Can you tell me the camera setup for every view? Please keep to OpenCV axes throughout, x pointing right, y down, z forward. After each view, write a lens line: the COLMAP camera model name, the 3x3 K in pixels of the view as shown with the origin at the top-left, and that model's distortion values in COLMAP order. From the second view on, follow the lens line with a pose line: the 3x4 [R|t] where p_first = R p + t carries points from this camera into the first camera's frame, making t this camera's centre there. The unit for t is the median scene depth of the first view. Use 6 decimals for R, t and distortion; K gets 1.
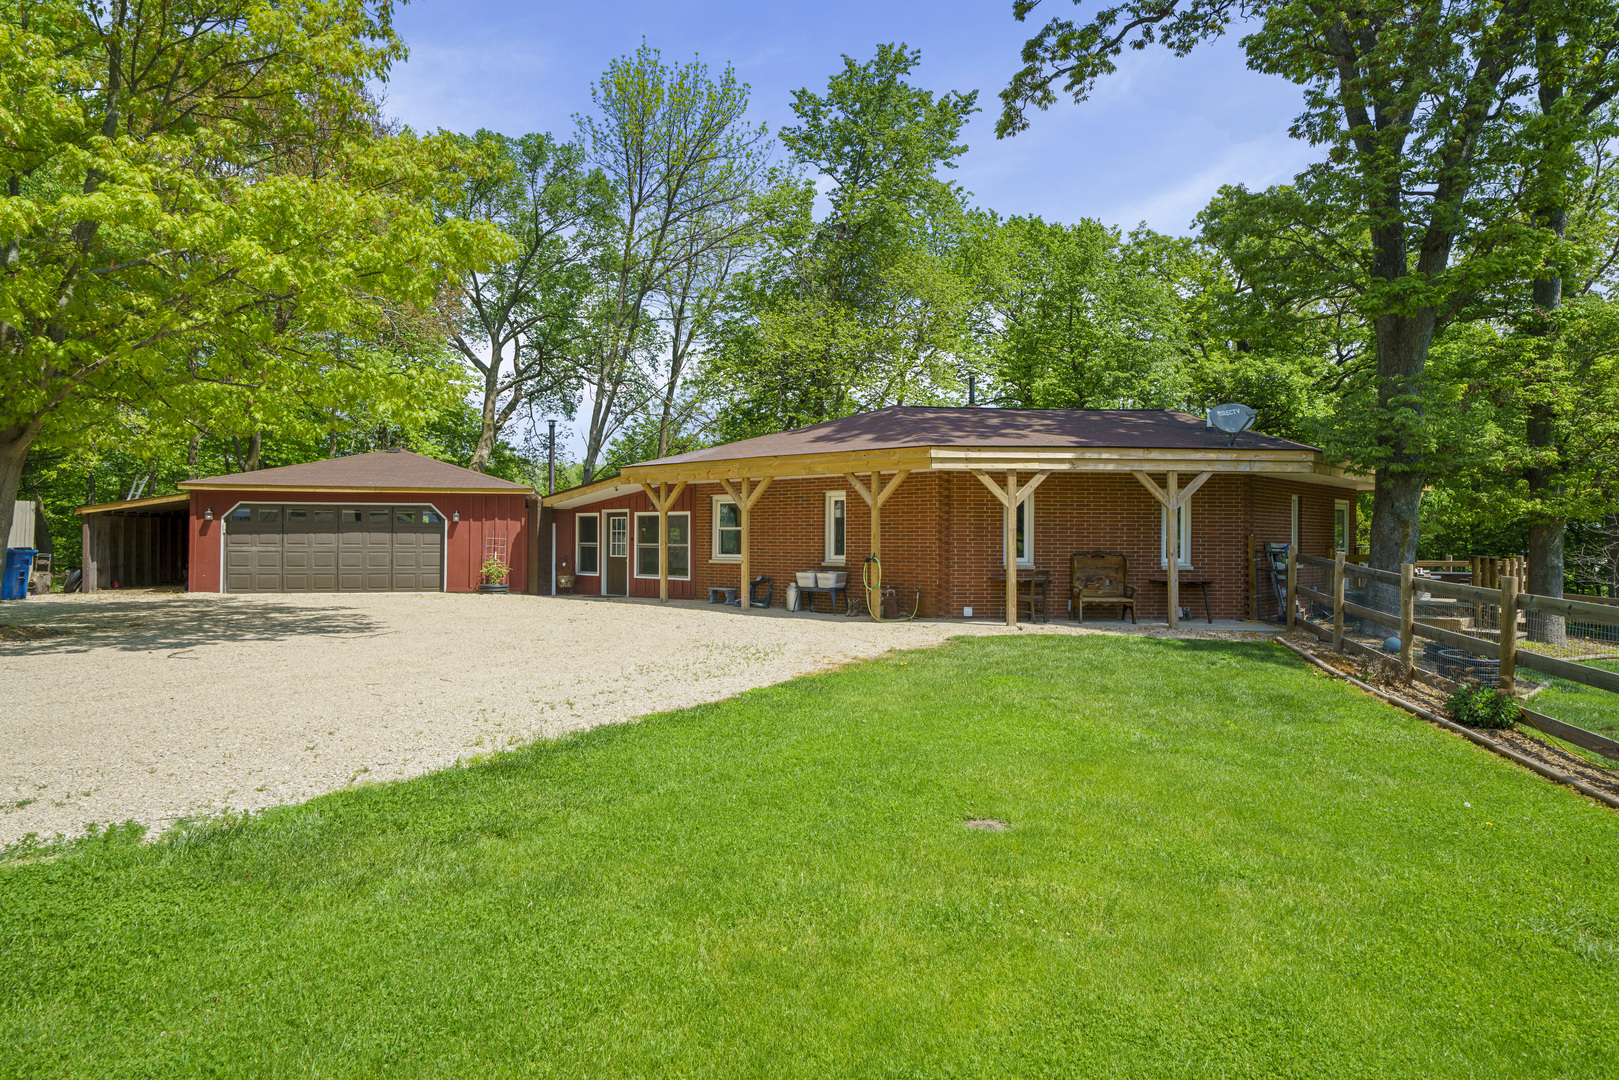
lens RADIAL K [[959.4, 0, 809.5], [0, 959.4, 533.1], [0, 0, 1]] dist [-0.000960, 0.000186]
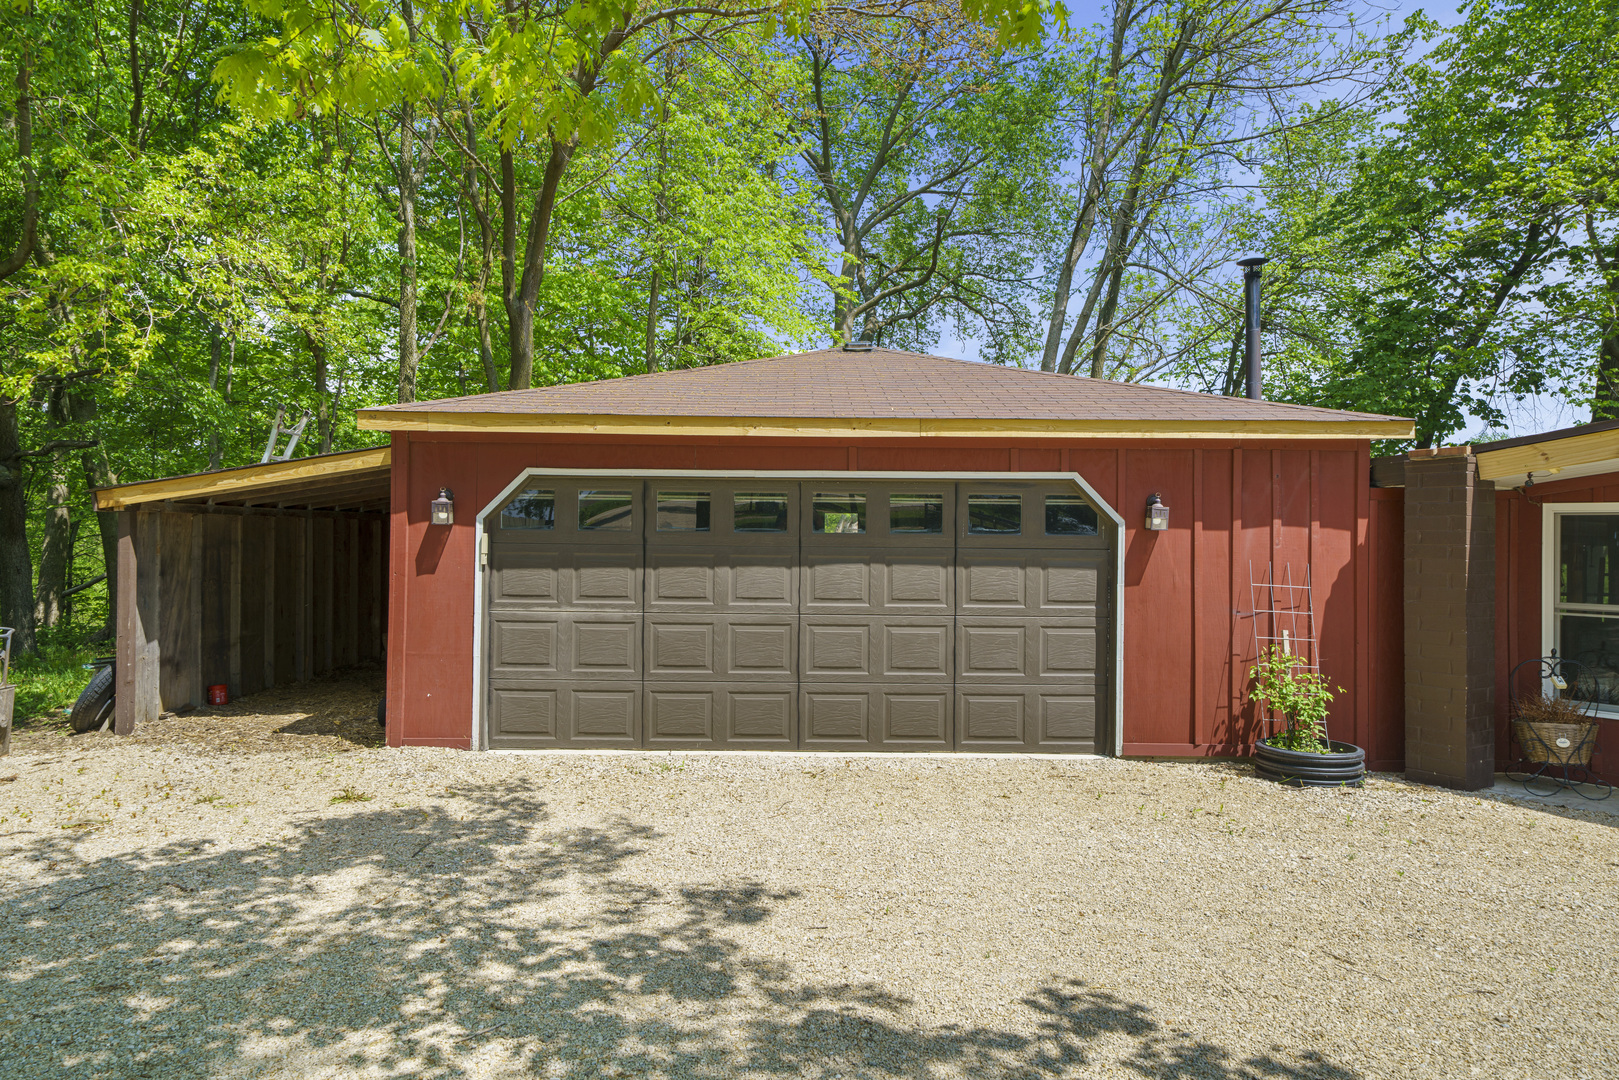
lens RADIAL K [[1119.7, 0, 810.3], [0, 1119.7, 538.9], [0, 0, 1]] dist [0.003453, 0.000674]
pose [[0.973244, 0.005425, -0.229709, -0.404468], [-0.003913, 0.999968, 0.007036, -0.011851], [0.229740, -0.005949, 0.973234, 0.638686]]
